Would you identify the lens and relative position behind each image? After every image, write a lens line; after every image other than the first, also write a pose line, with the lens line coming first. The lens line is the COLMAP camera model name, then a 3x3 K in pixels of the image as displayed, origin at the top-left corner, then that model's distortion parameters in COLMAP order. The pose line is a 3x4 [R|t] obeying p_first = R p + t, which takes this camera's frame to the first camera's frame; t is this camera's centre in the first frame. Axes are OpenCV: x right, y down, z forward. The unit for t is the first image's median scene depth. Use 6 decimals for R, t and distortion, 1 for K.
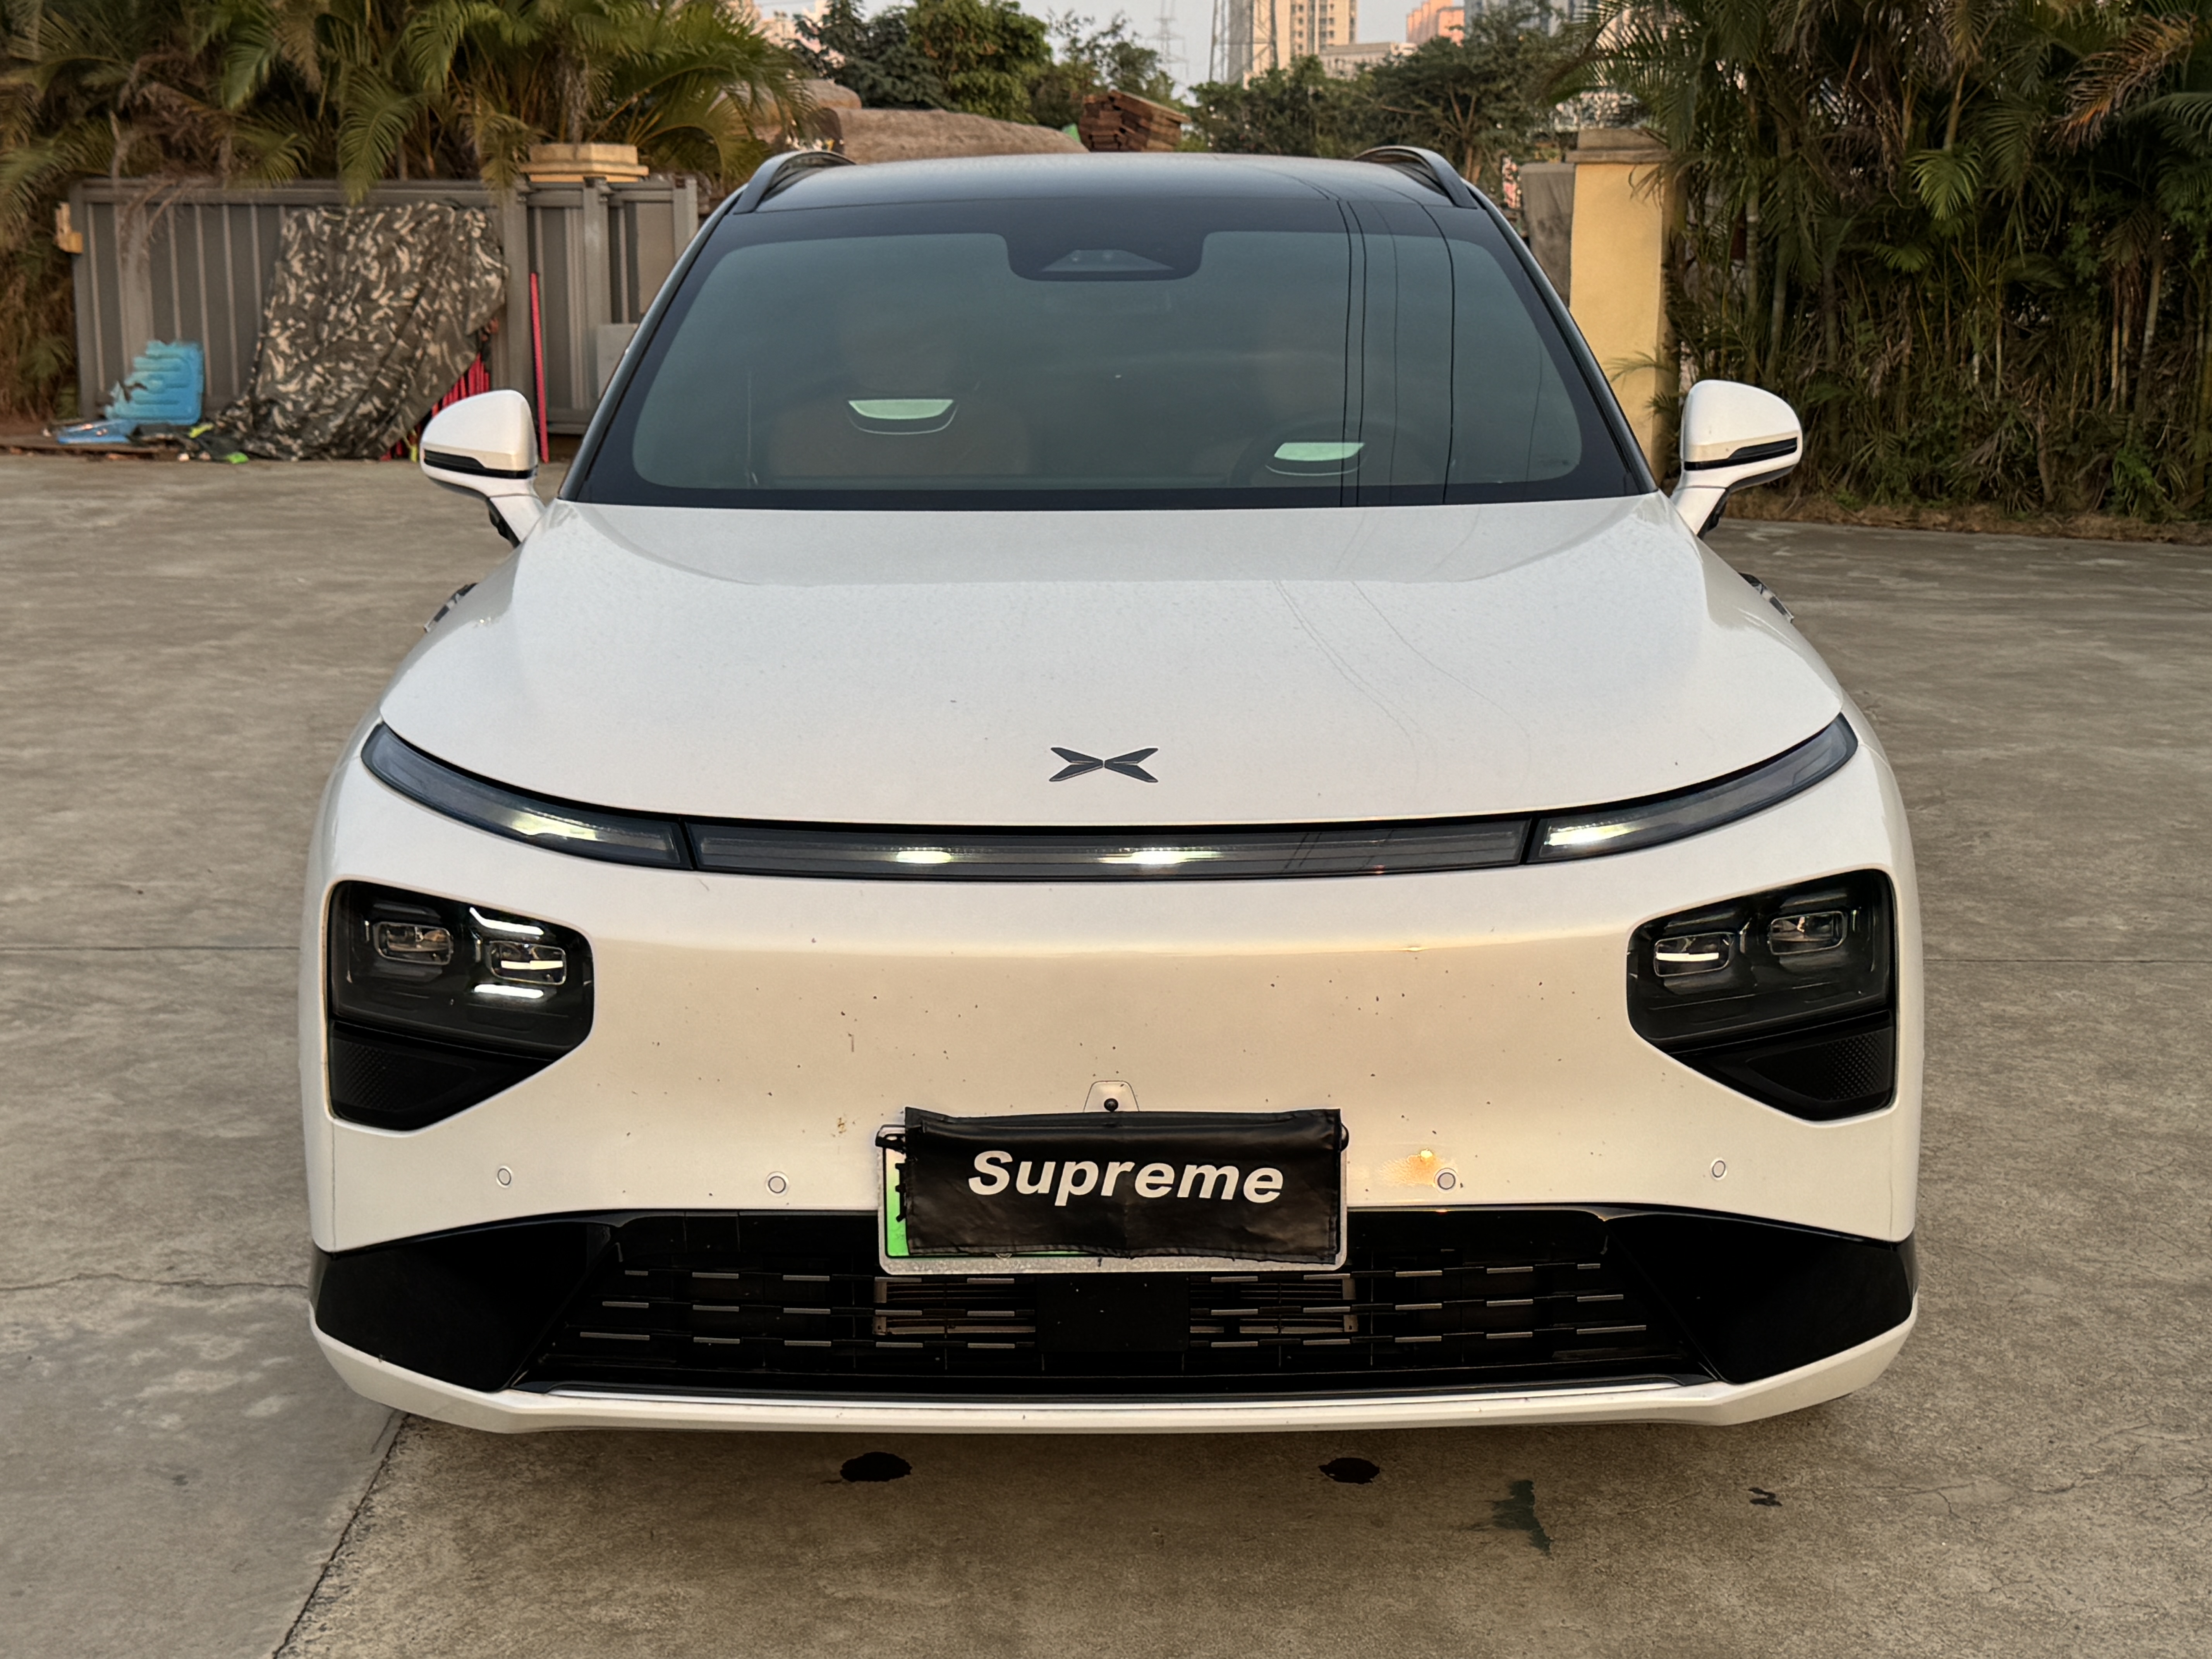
lens RADIAL K [[3091.9, 0, 1106.0], [0, 3091.9, 829.5], [0, 0, 1]] dist [0.180669, -0.326608]
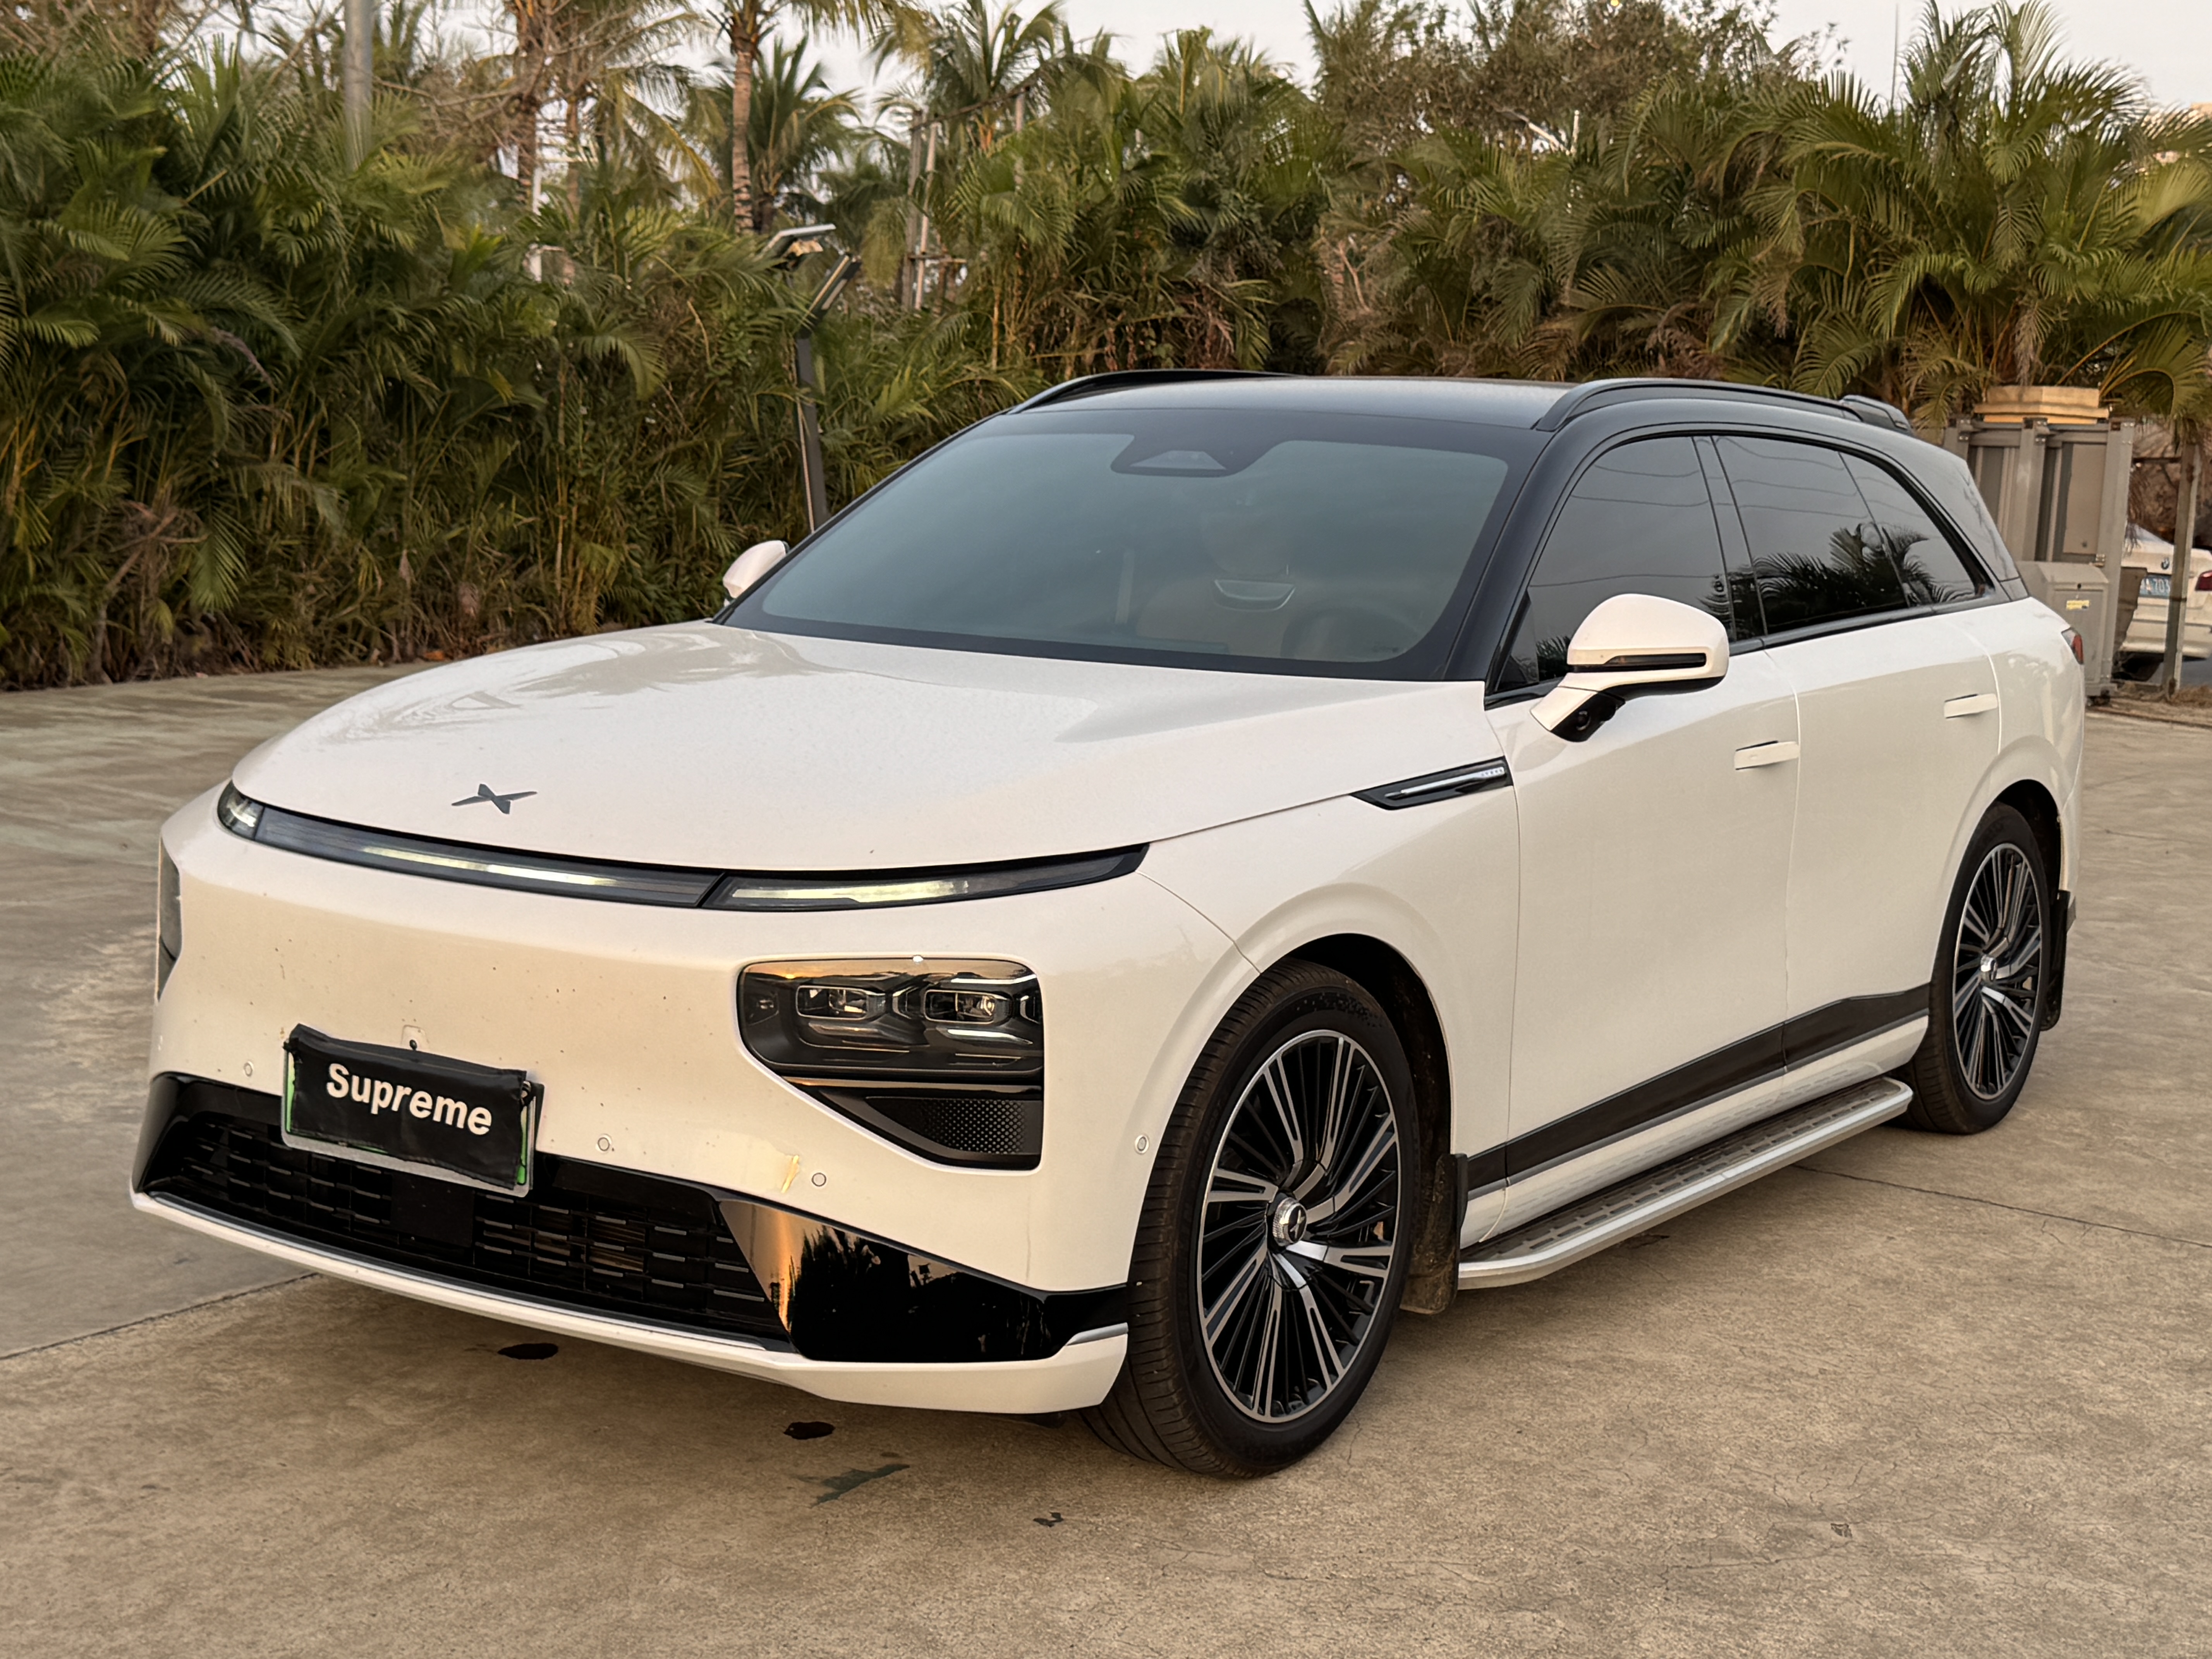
lens RADIAL K [[3091.9, 0, 1106.0], [0, 3091.9, 829.5], [0, 0, 1]] dist [0.180669, -0.326608]
pose [[0.822348, 0.108328, -0.558577, 0.926383], [-0.150642, 0.988129, -0.030144, -0.006580], [0.548681, 0.108934, 0.828904, 0.038012]]
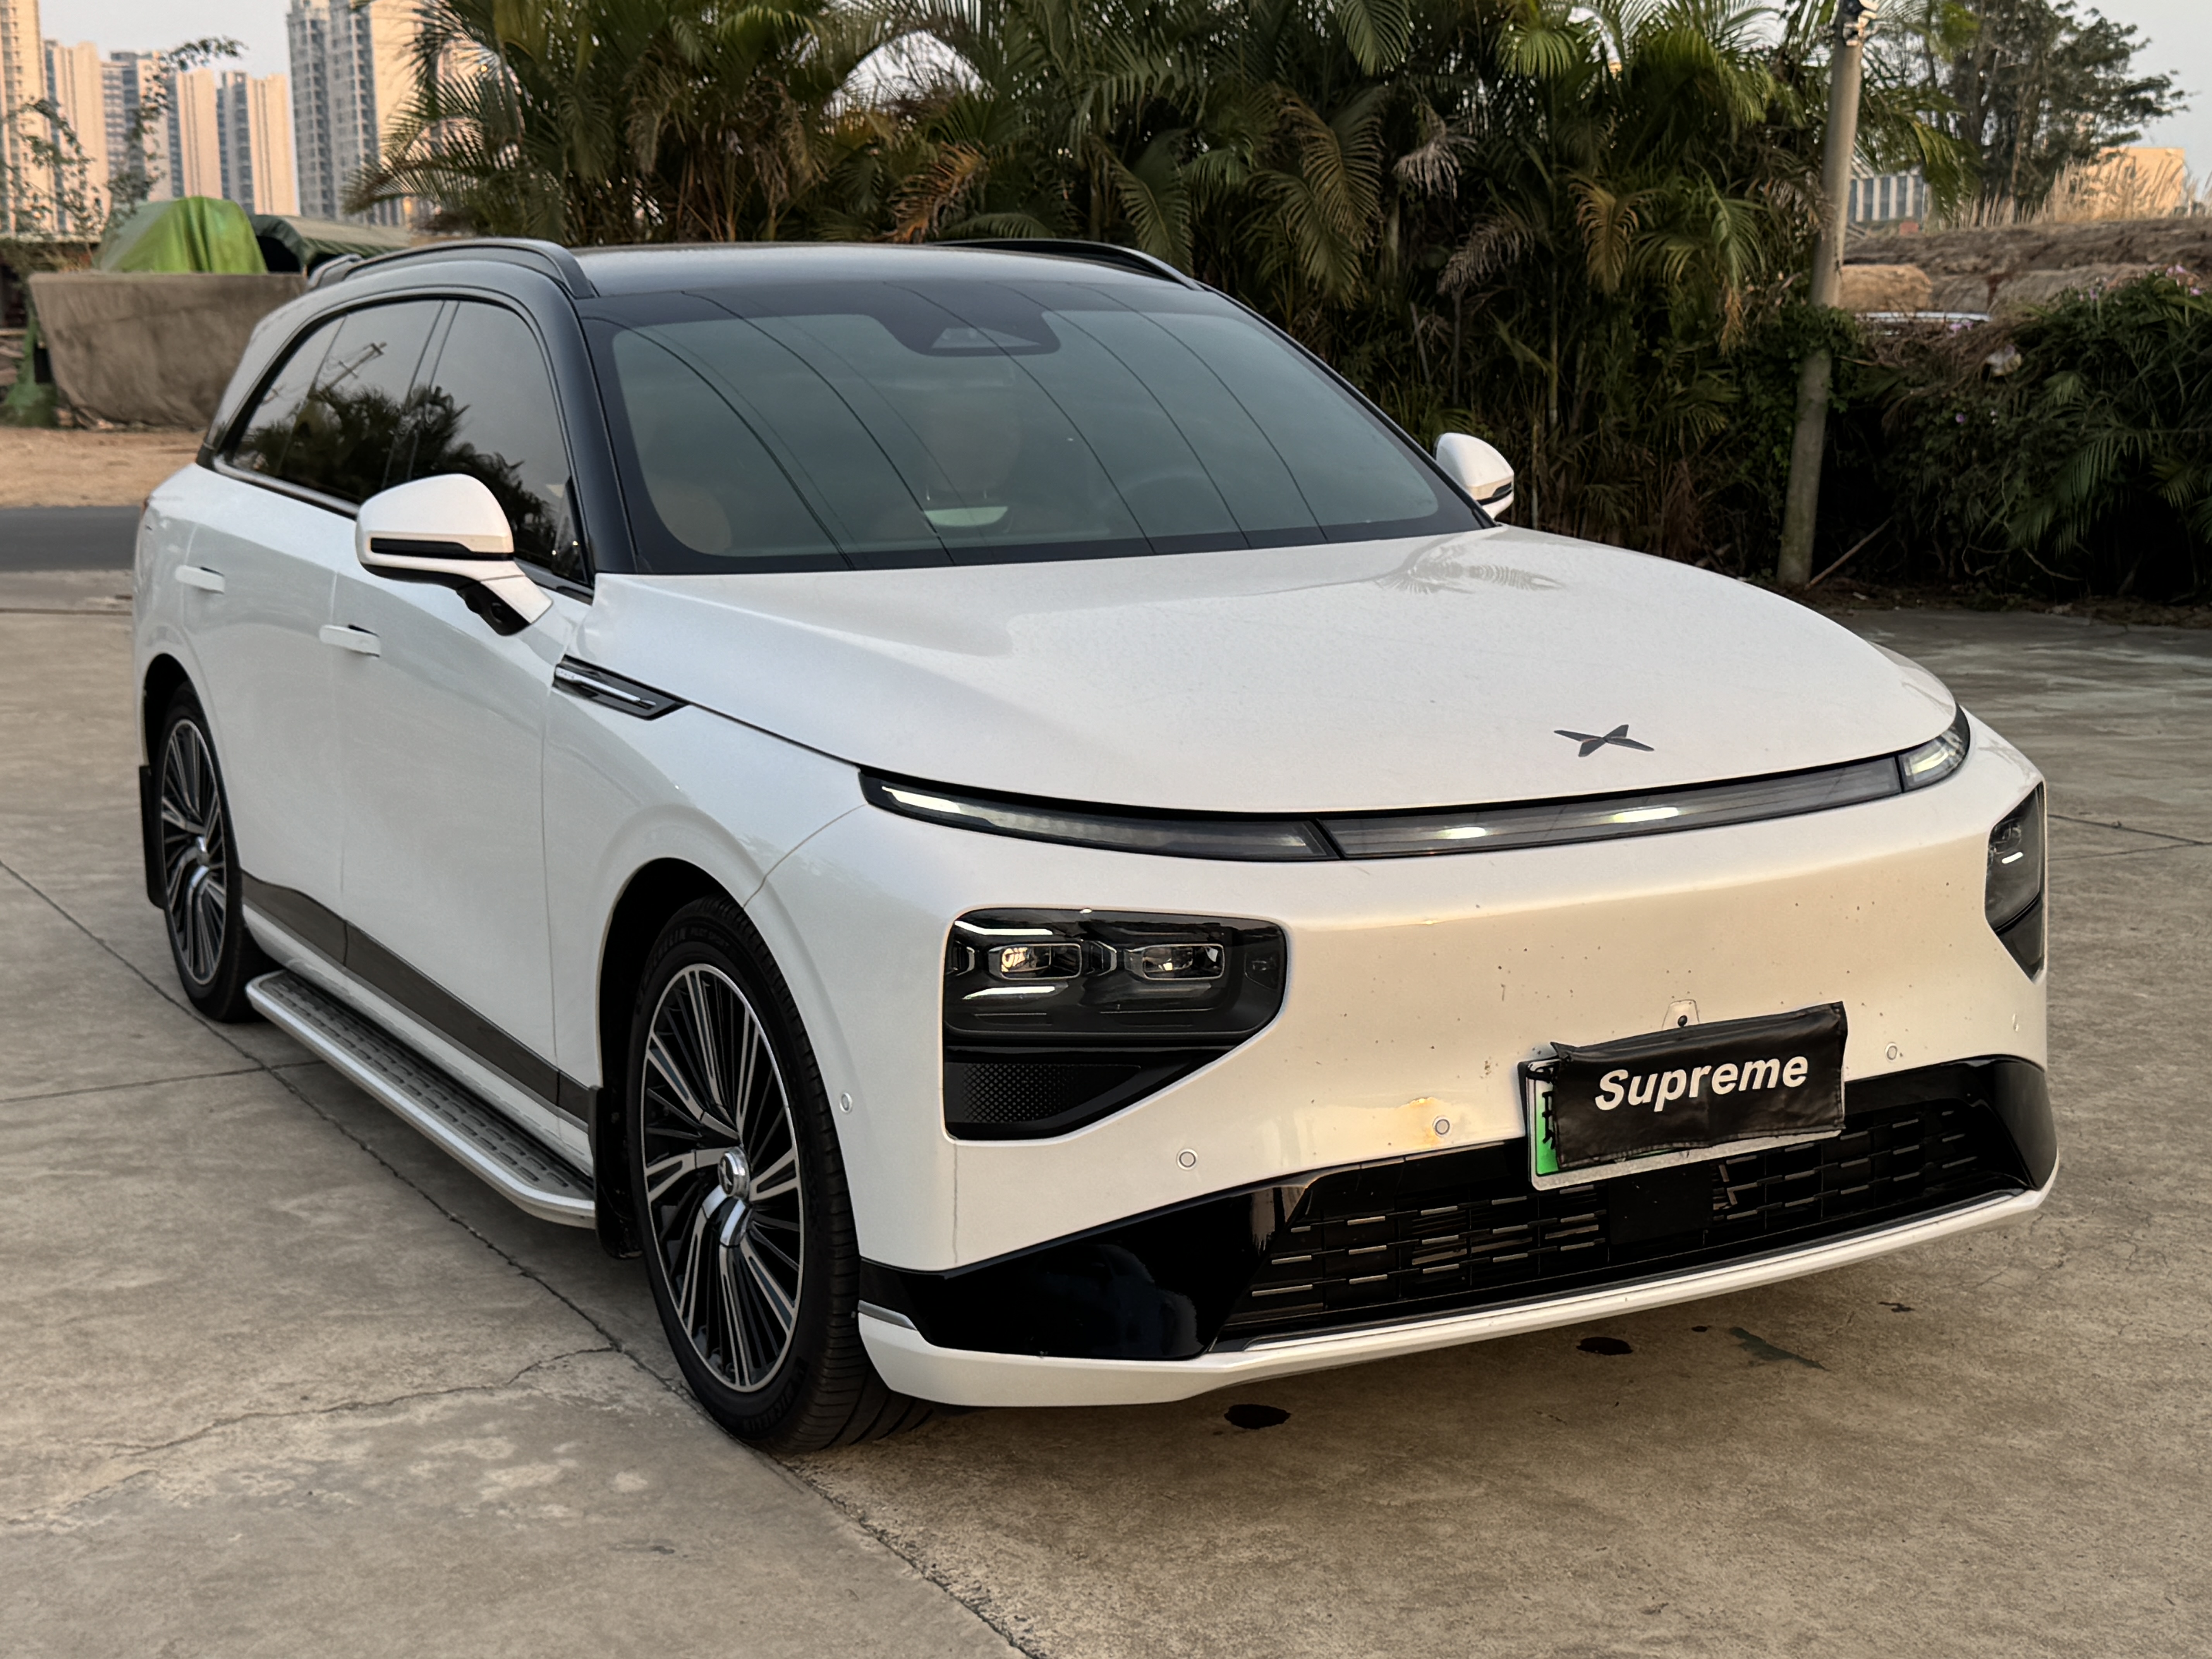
lens RADIAL K [[3091.9, 0, 1106.0], [0, 3091.9, 829.5], [0, 0, 1]] dist [0.180669, -0.326608]
pose [[0.873192, -0.088762, 0.479225, -0.708277], [0.105879, 0.994341, -0.008748, 0.002989], [-0.475736, 0.058379, 0.877649, 0.052920]]
